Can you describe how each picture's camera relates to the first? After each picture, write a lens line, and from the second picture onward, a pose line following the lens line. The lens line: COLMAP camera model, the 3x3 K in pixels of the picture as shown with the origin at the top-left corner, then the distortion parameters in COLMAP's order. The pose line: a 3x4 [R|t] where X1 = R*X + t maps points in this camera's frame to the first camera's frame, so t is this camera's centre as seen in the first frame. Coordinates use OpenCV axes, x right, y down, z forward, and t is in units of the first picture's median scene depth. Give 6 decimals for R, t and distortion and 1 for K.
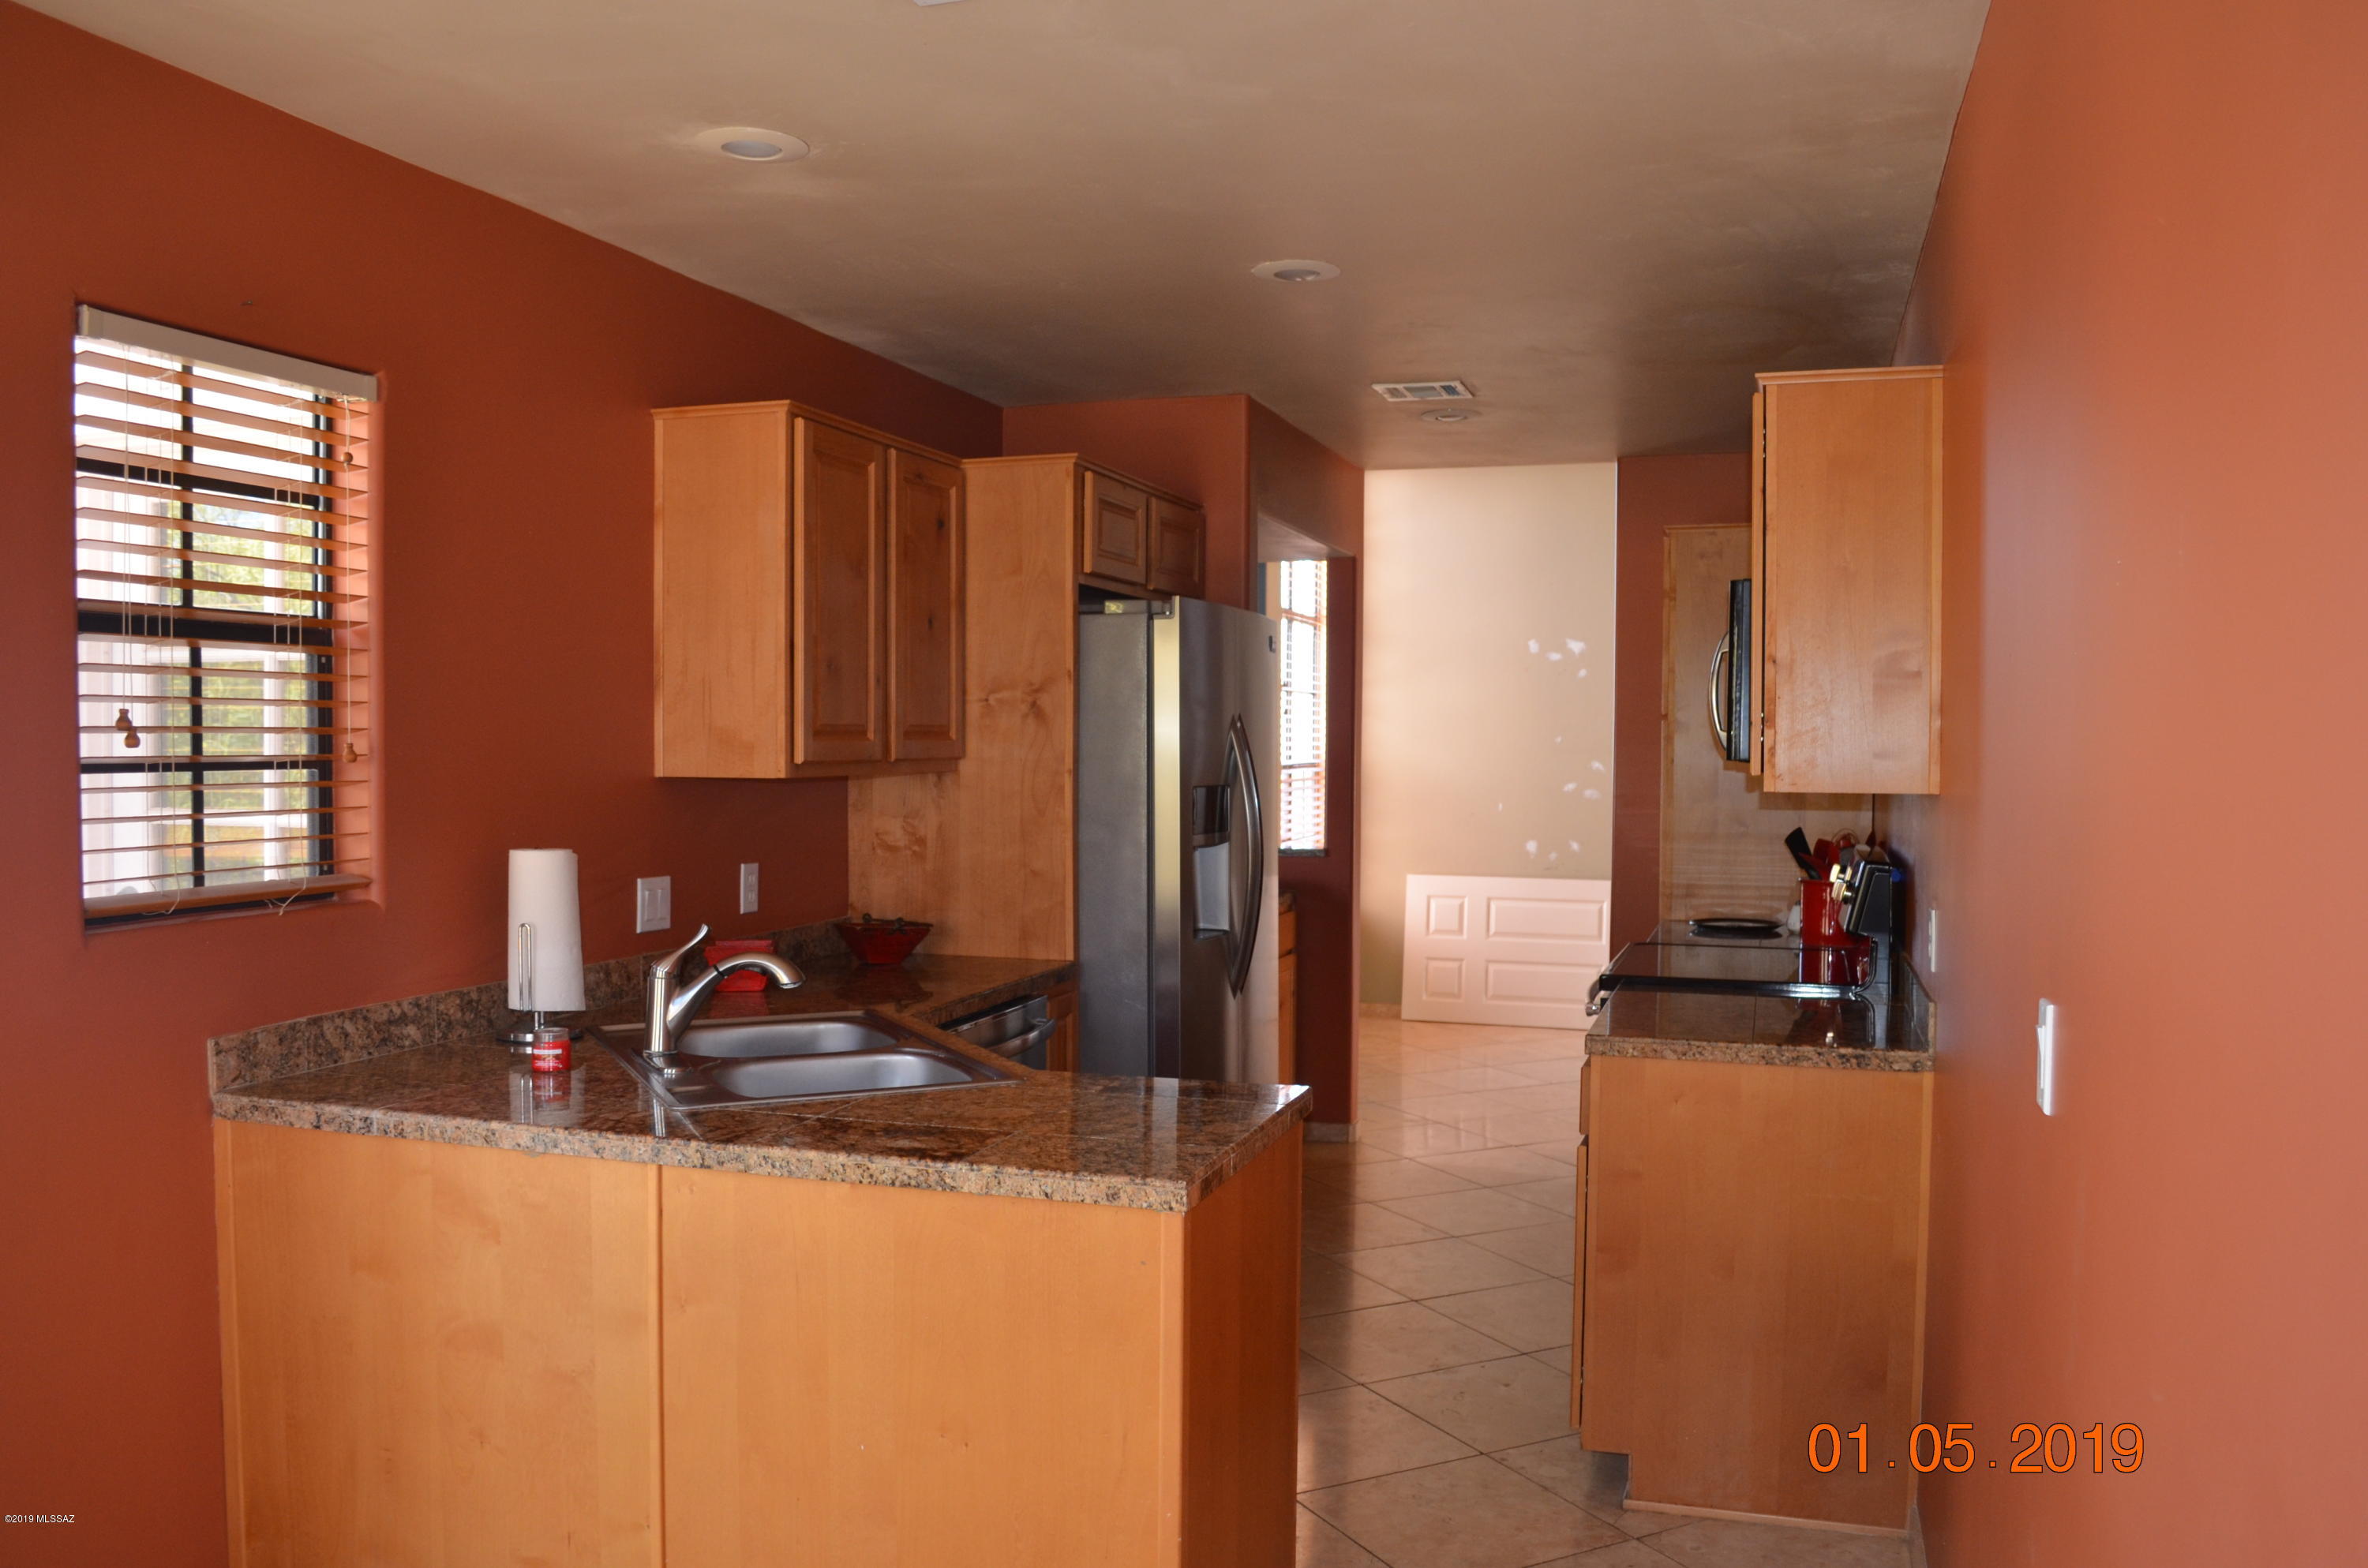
lens RADIAL K [[1846.8, 0, 1182.6], [0, 1846.8, 781.3], [0, 0, 1]] dist [-0.085696, 0.008499]
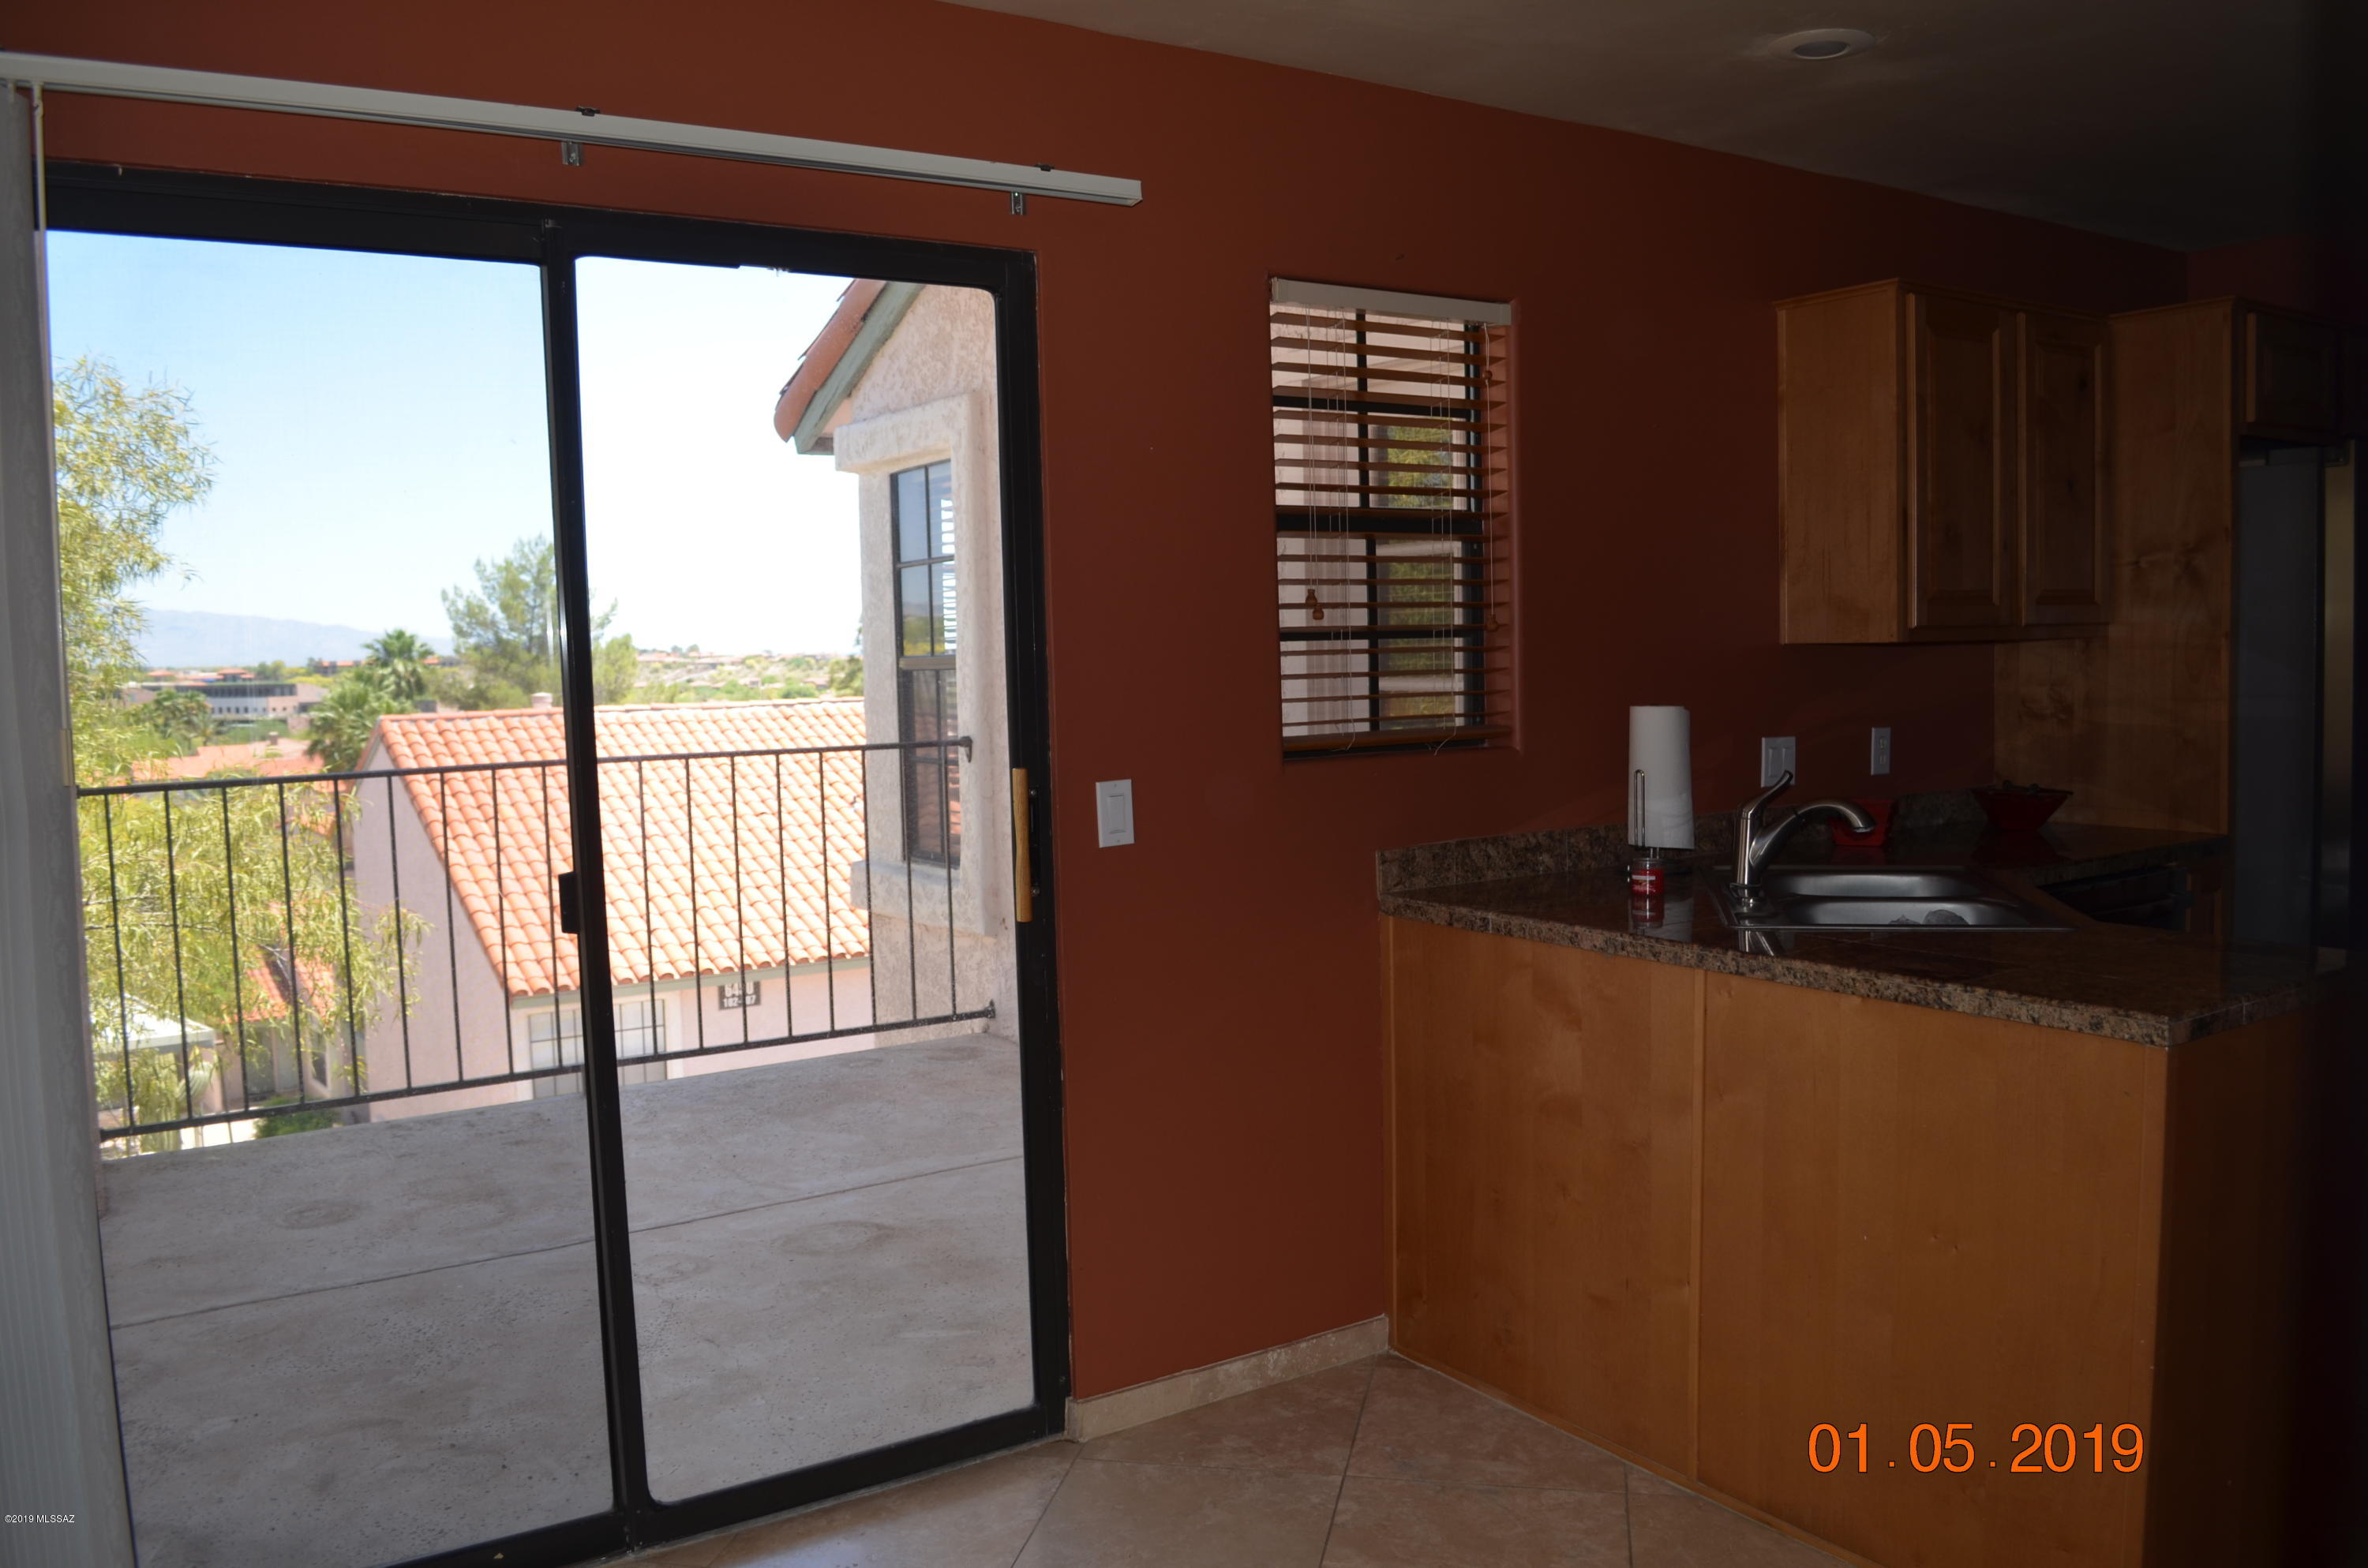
lens RADIAL K [[1846.8, 0, 1185.4], [0, 1846.8, 790.7], [0, 0, 1]] dist [-0.085696, 0.008499]
pose [[0.775487, 0.027649, -0.630757, 0.151951], [0.010483, 0.998339, 0.056651, 0.023572], [0.631276, -0.050545, 0.773909, -0.075686]]
